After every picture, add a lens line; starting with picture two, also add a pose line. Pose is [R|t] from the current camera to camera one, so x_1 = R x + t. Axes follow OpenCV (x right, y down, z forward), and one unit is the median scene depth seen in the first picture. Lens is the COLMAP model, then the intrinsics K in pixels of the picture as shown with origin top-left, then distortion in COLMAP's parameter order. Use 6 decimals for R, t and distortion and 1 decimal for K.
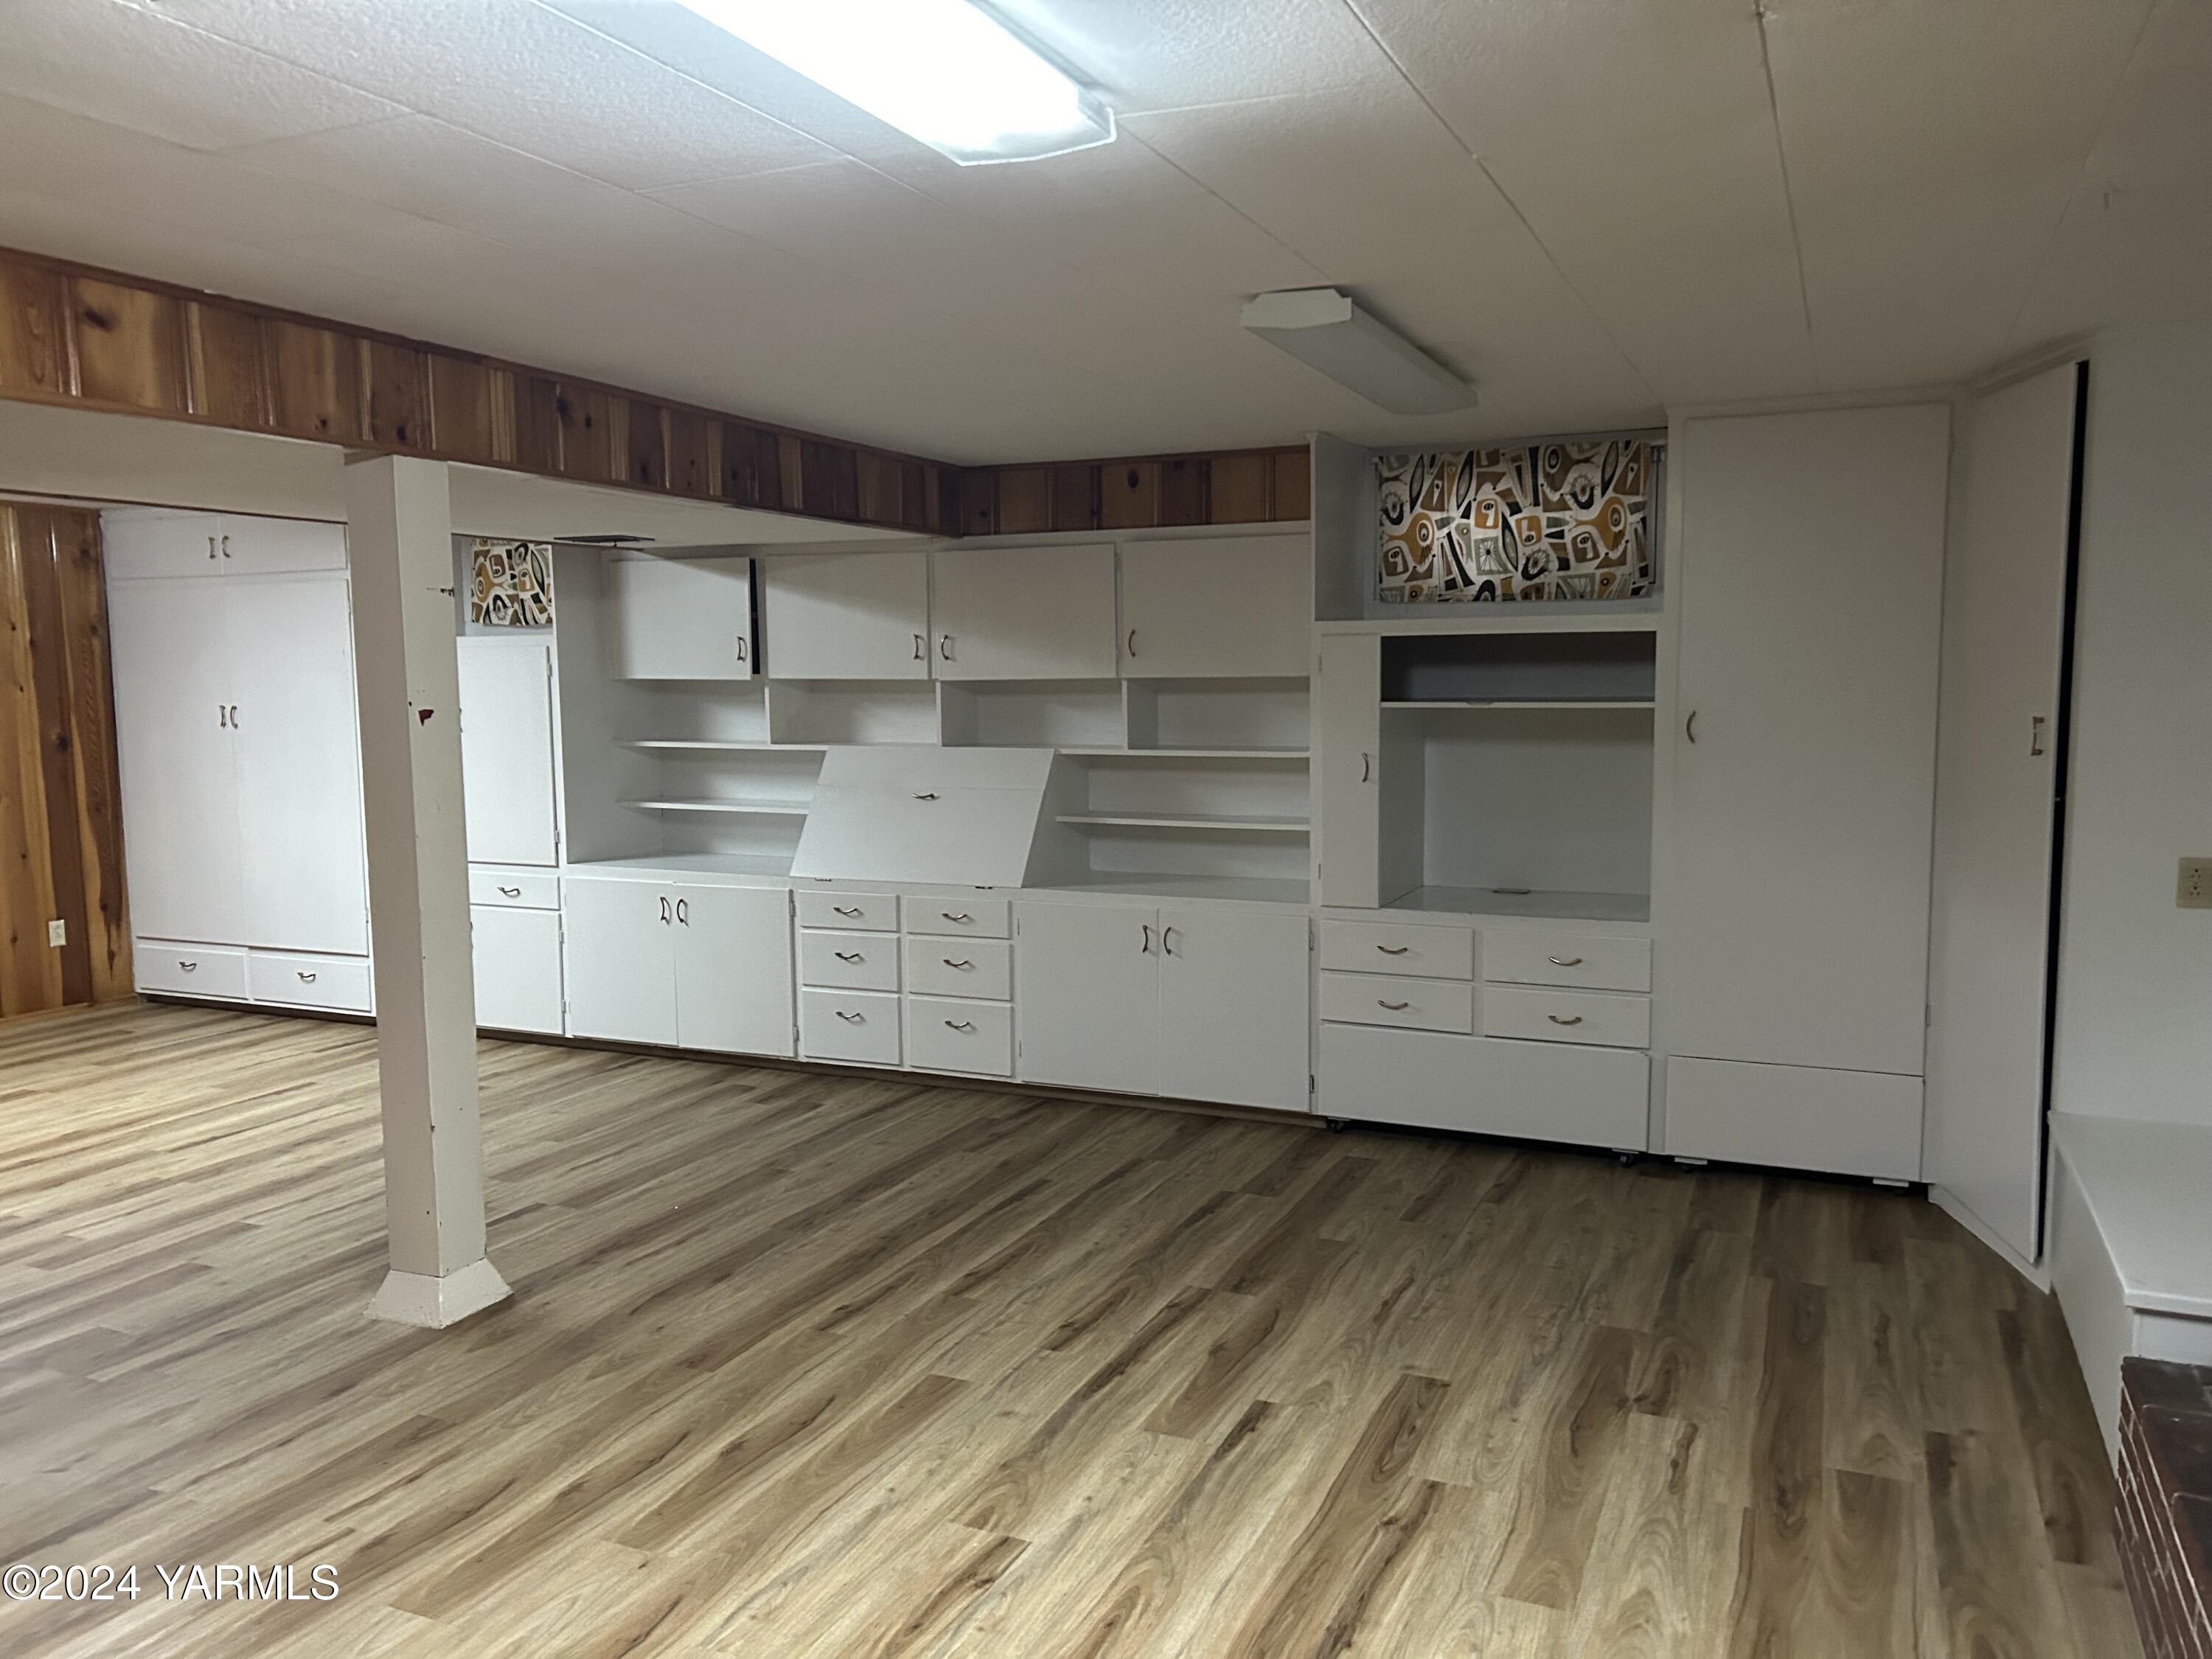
lens RADIAL K [[1657.1, 0, 1095.8], [0, 1657.1, 839.9], [0, 0, 1]] dist [0.063785, -0.069098]
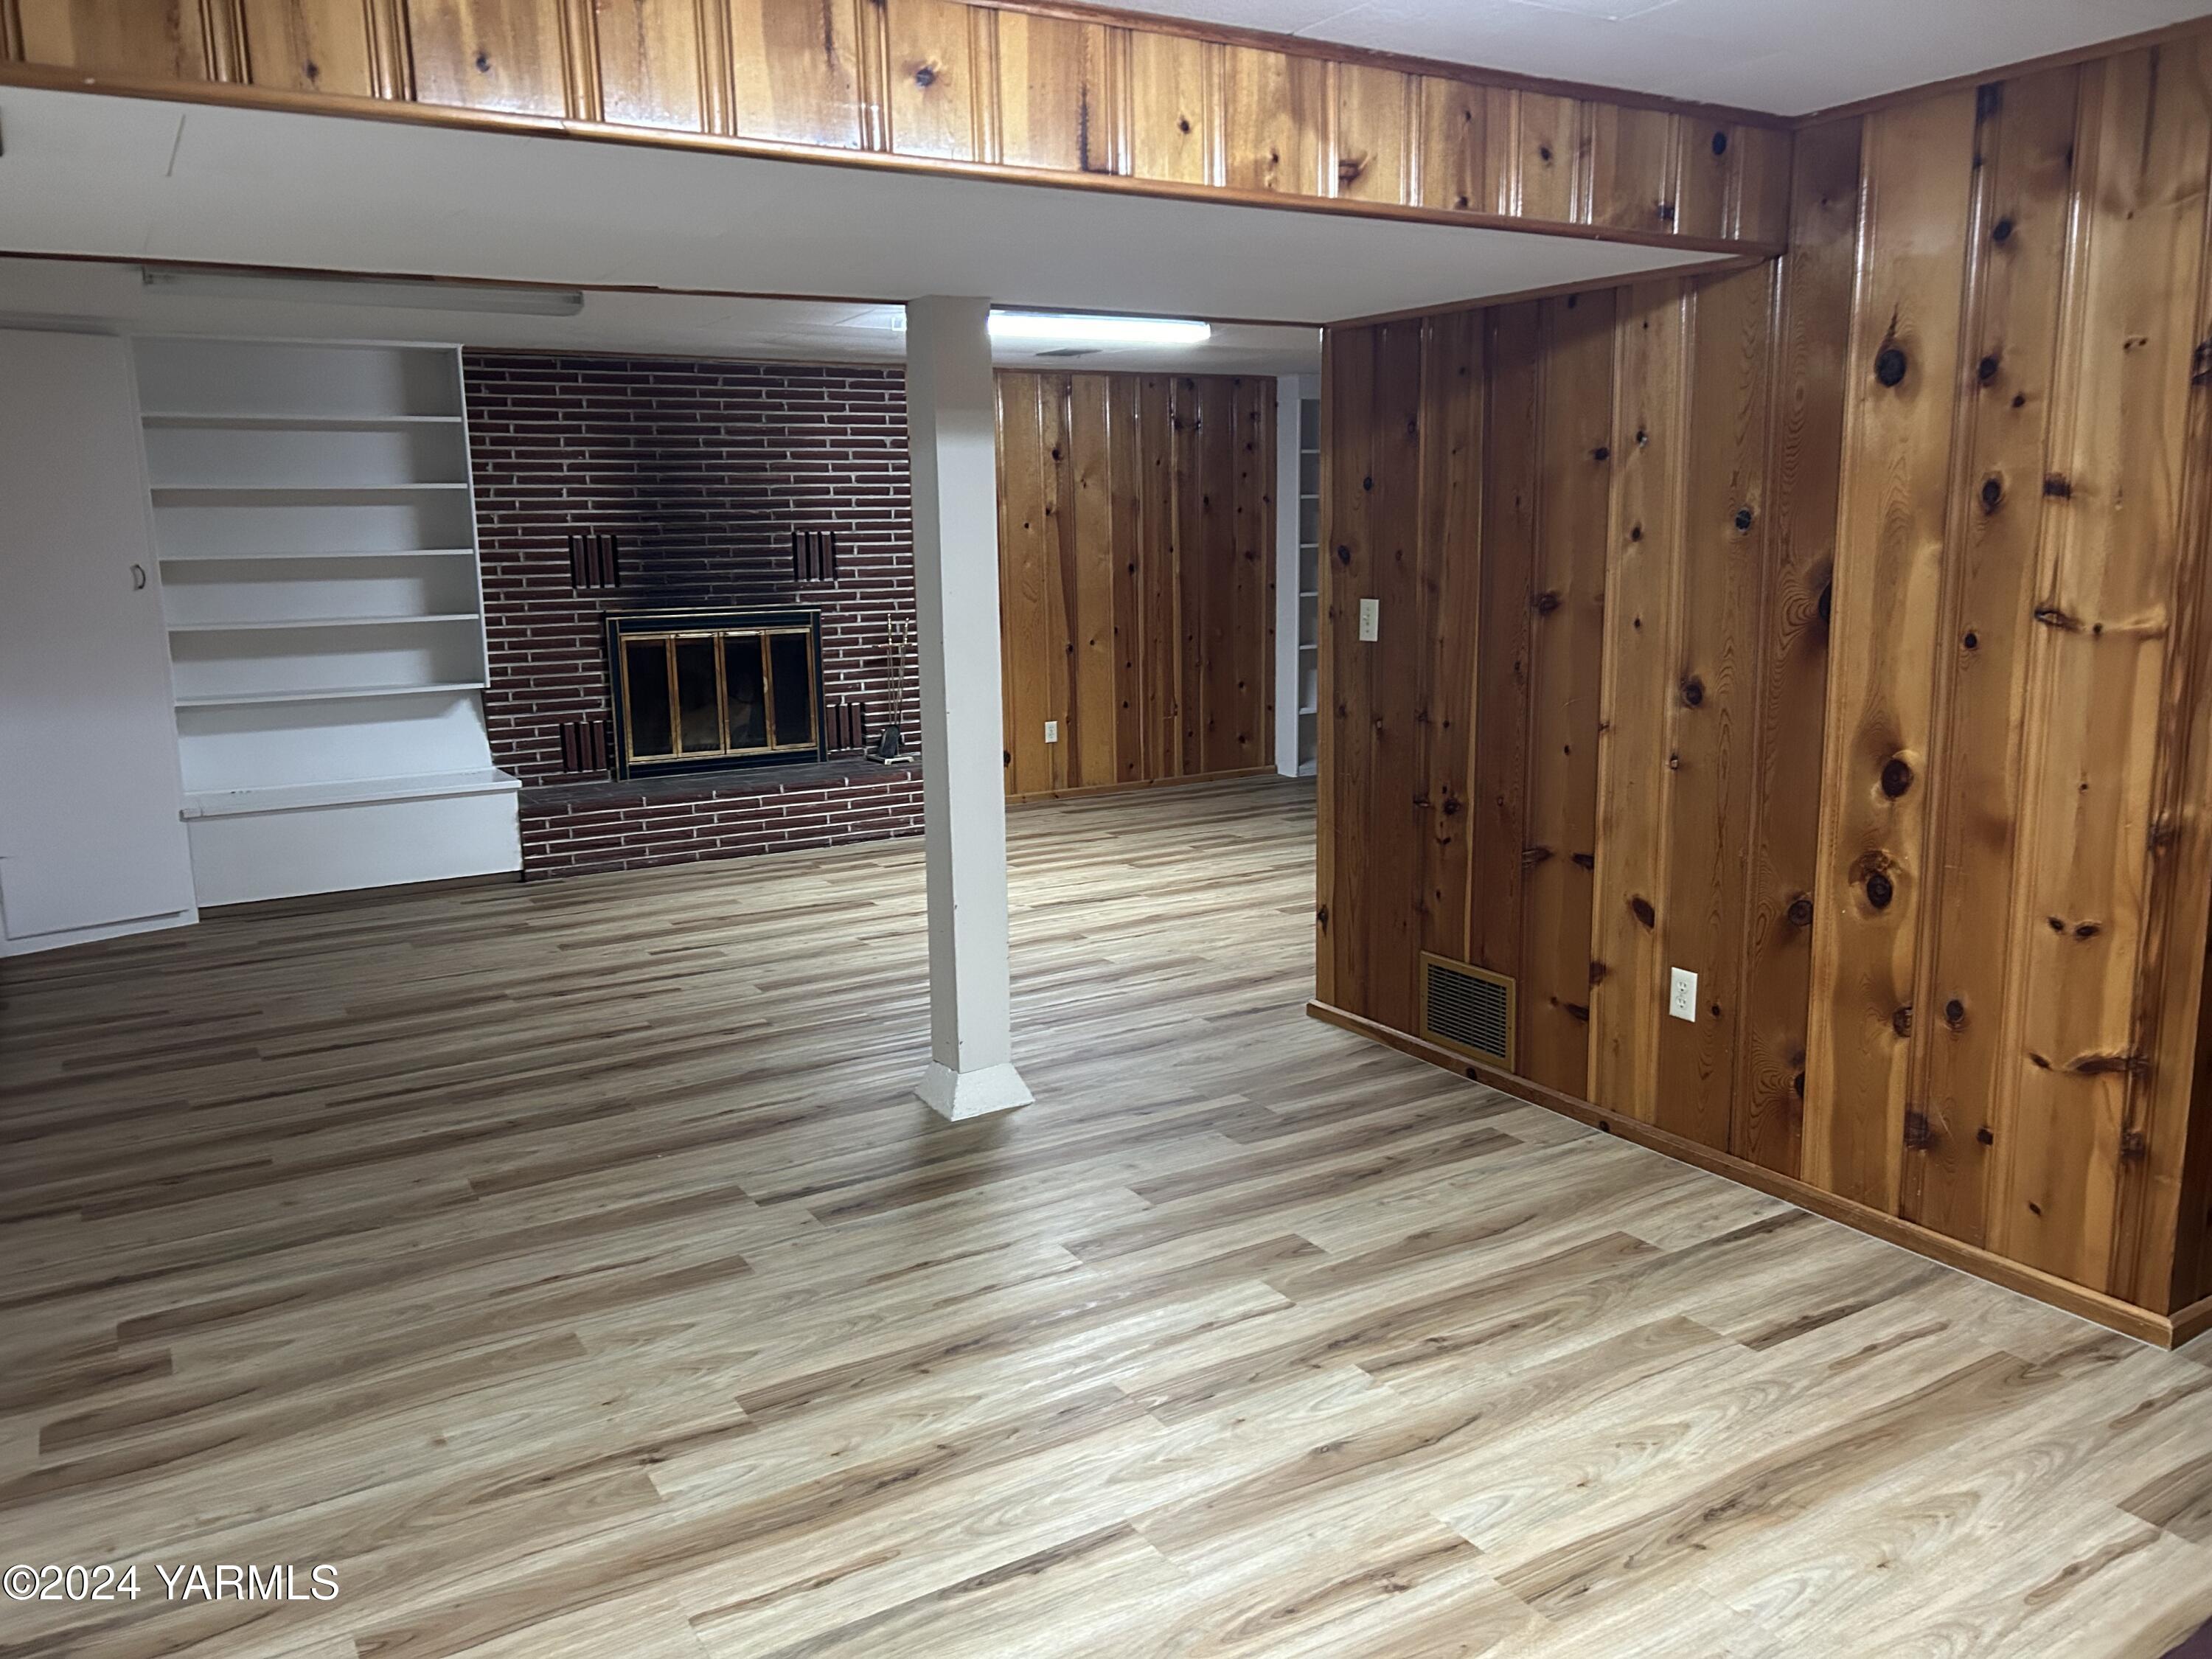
lens RADIAL K [[1657.1, 0, 1098.4], [0, 1657.1, 832.9], [0, 0, 1]] dist [0.063785, -0.069098]
pose [[-0.821839, -0.083962, 0.563499, -0.794573], [0.081027, 0.961801, 0.261483, -0.124893], [-0.563928, 0.260556, -0.783643, 1.324847]]
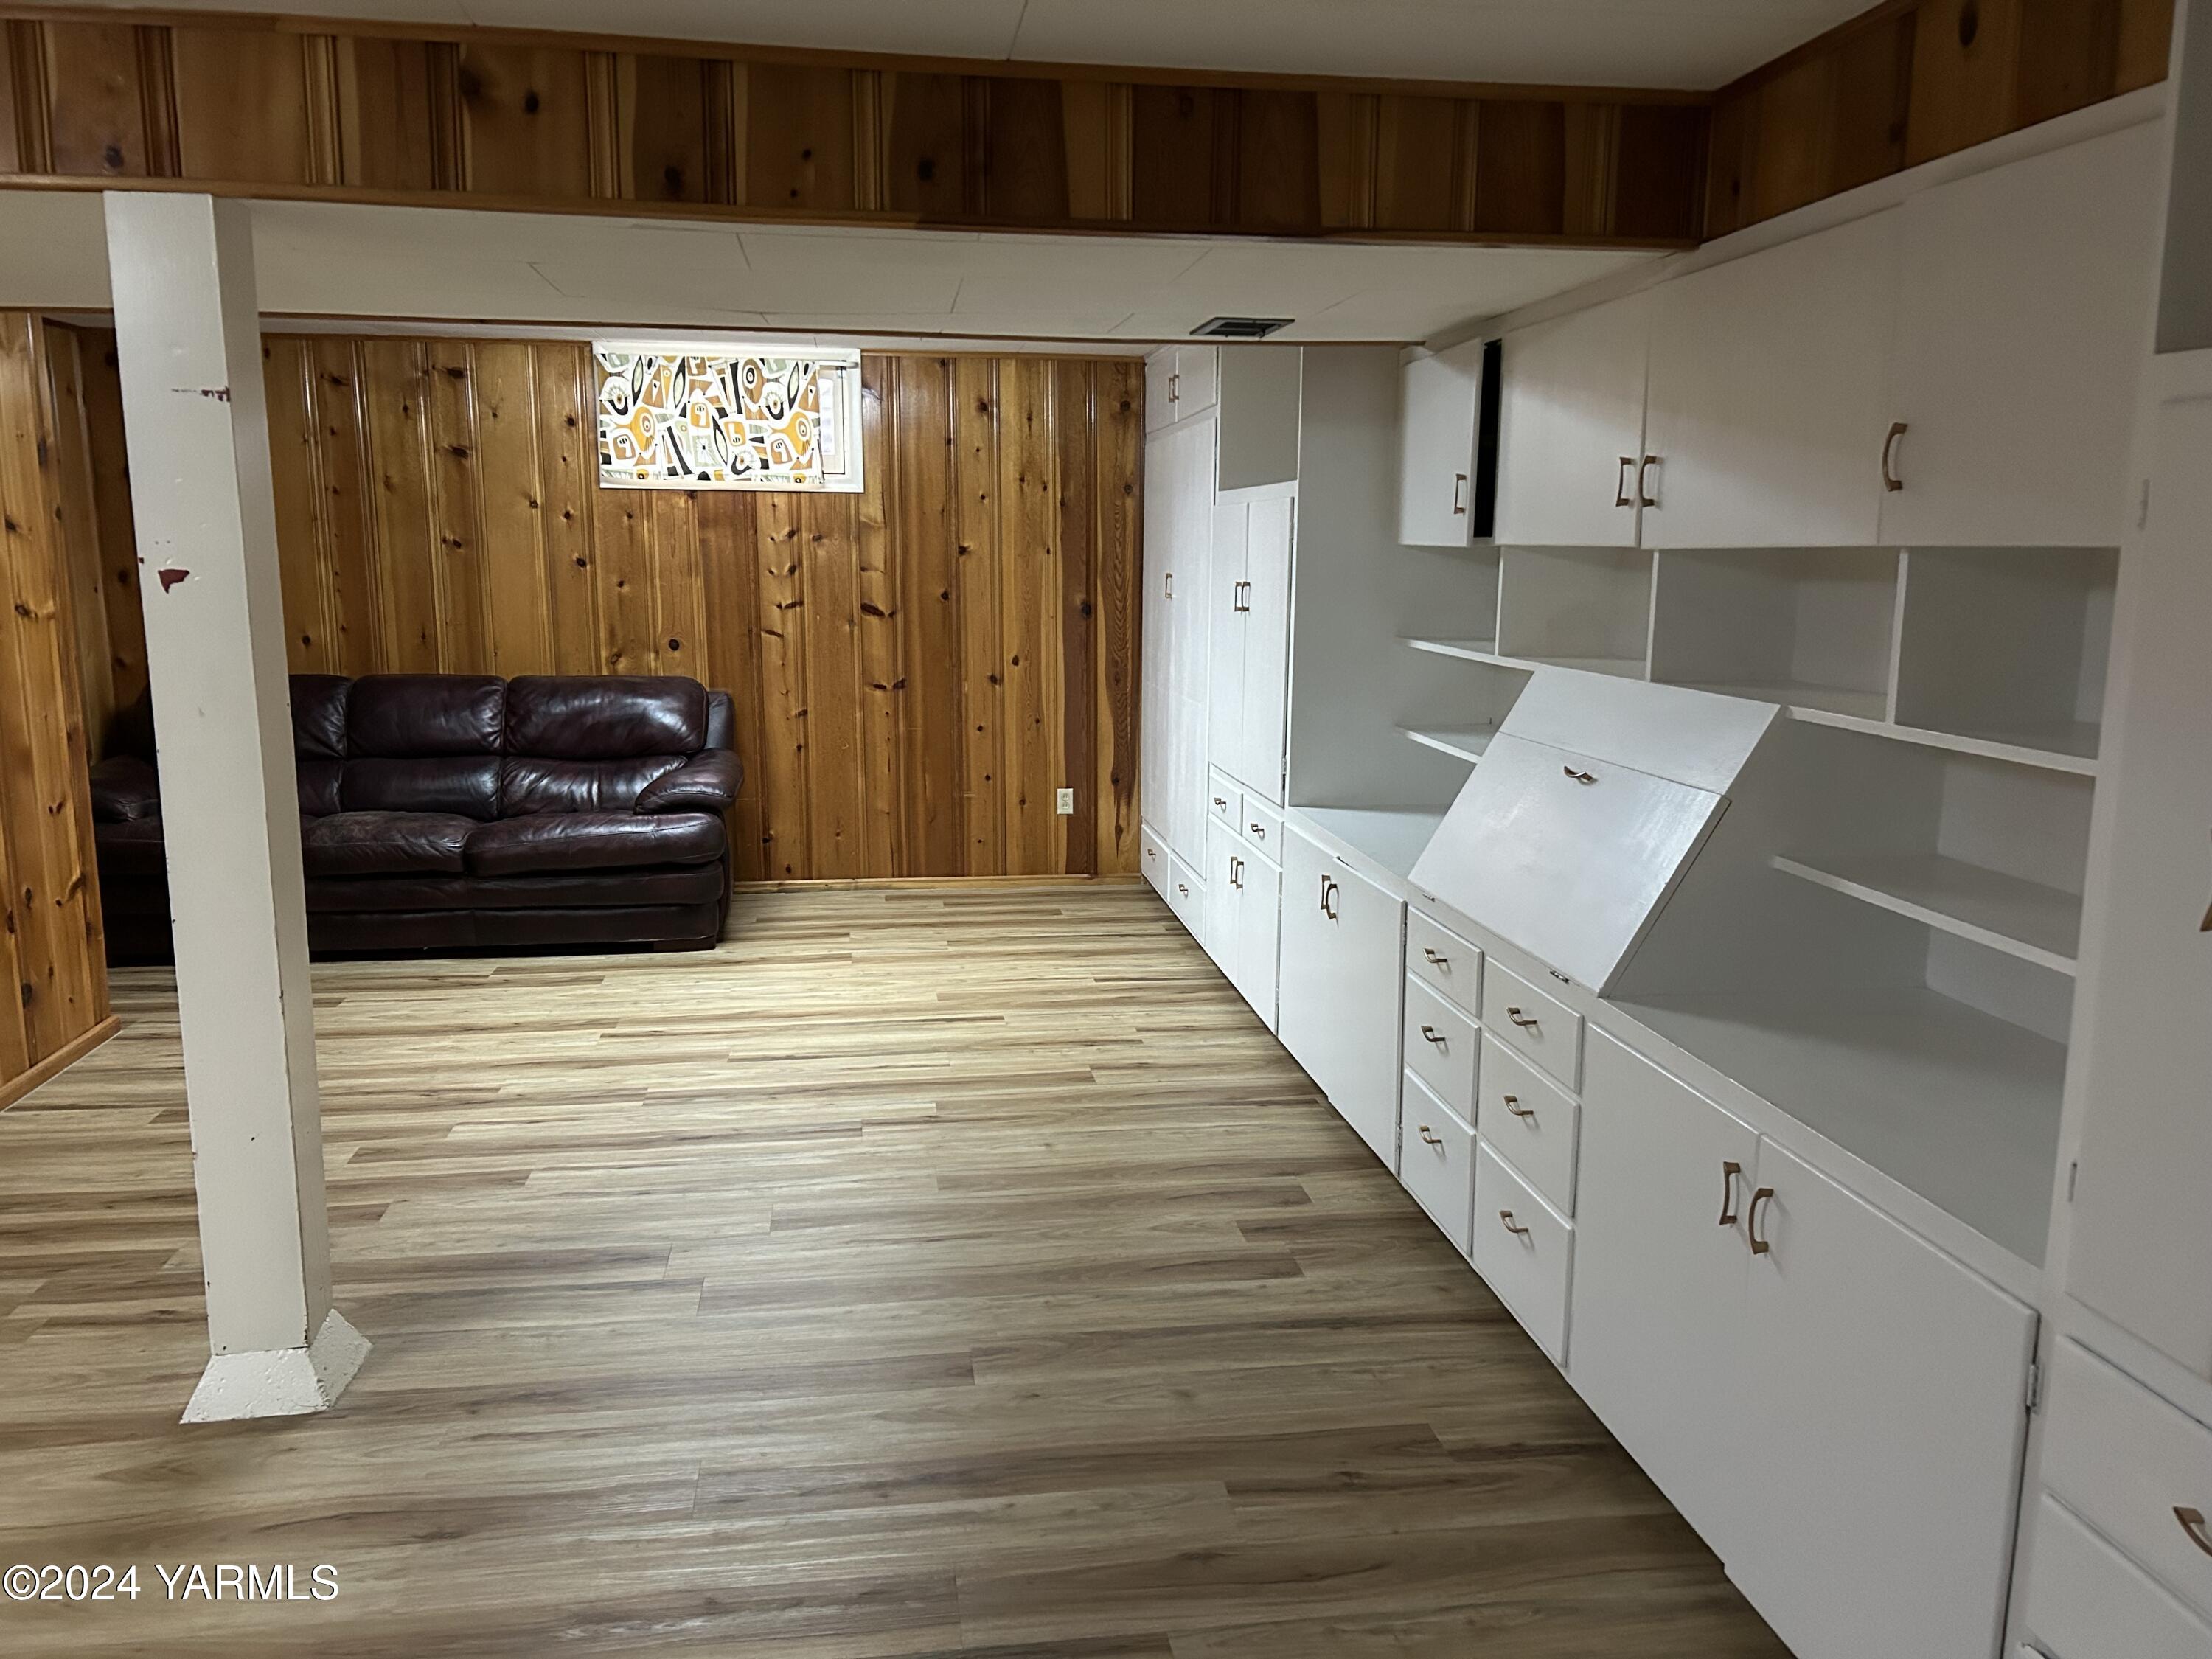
lens RADIAL K [[1657.1, 0, 1103.5], [0, 1657.1, 833.7], [0, 0, 1]] dist [0.063785, -0.069098]
pose [[0.538770, 0.154963, -0.828078, 0.286108], [-0.095405, 0.987837, 0.122786, -0.065947], [0.837033, 0.012849, 0.547001, 0.676187]]
